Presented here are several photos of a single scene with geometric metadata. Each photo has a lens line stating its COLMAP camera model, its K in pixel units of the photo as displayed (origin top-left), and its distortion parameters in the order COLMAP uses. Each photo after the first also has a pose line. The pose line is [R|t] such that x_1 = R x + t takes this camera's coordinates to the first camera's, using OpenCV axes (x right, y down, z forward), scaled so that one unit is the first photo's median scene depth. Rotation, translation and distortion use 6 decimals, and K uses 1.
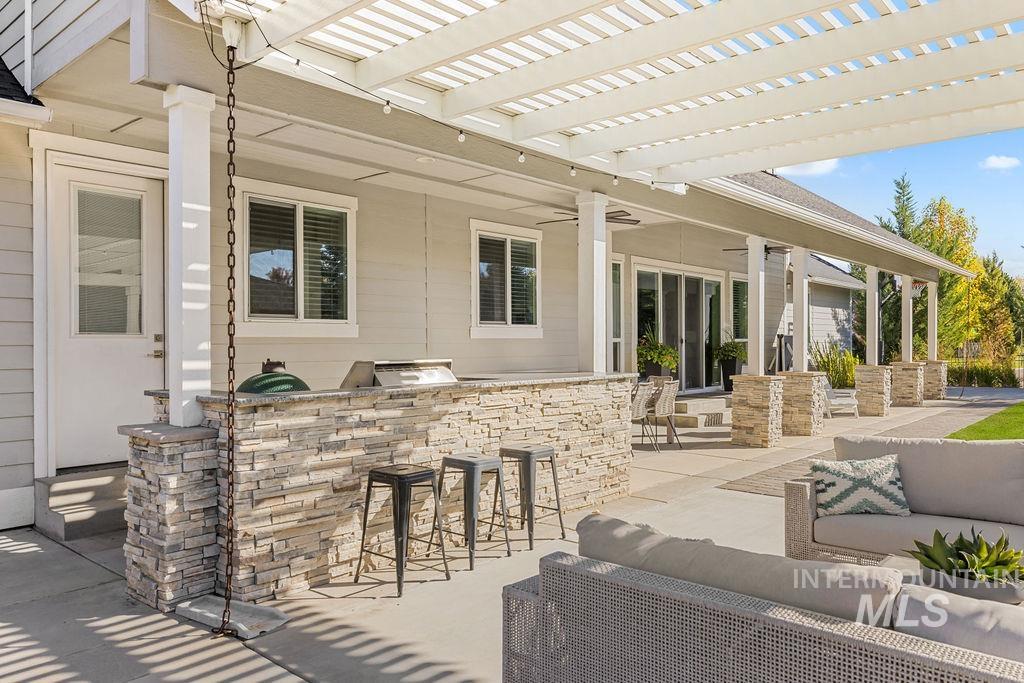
lens RADIAL K [[731.6, 0, 514.1], [0, 731.6, 341.5], [0, 0, 1]] dist [-0.008858, -0.000565]
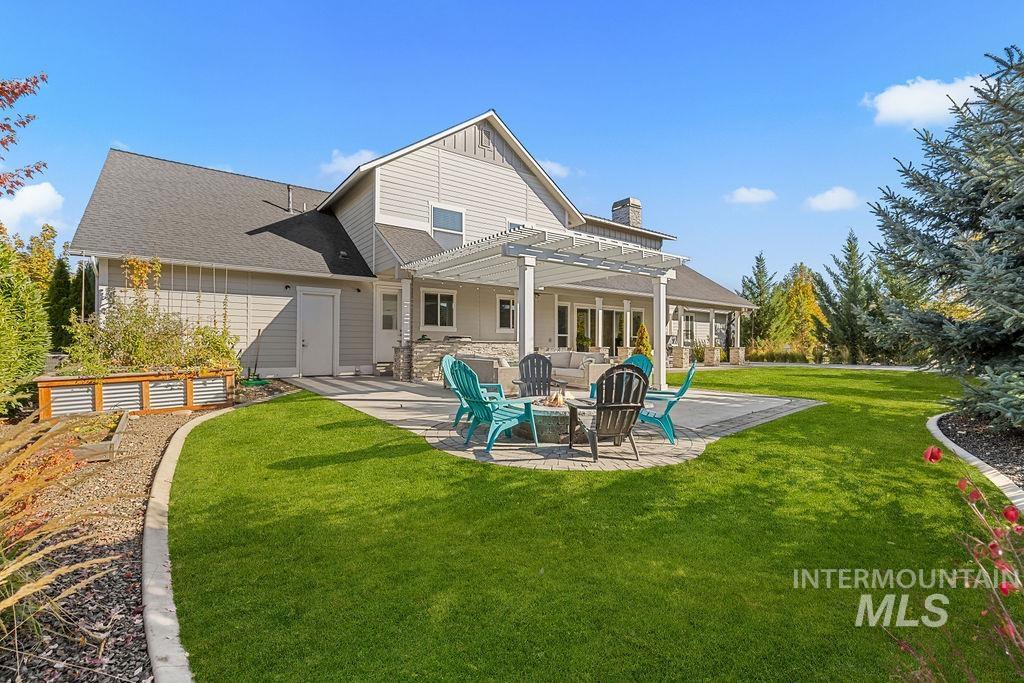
lens RADIAL K [[440.7, 0, 512.9], [0, 440.7, 341.4], [0, 0, 1]] dist [0.001403, 0.000032]
pose [[0.975066, 0.005858, -0.221839, 0.705765], [-0.007479, 0.999951, -0.006468, 0.073456], [0.221791, 0.007966, 0.975062, -1.327643]]
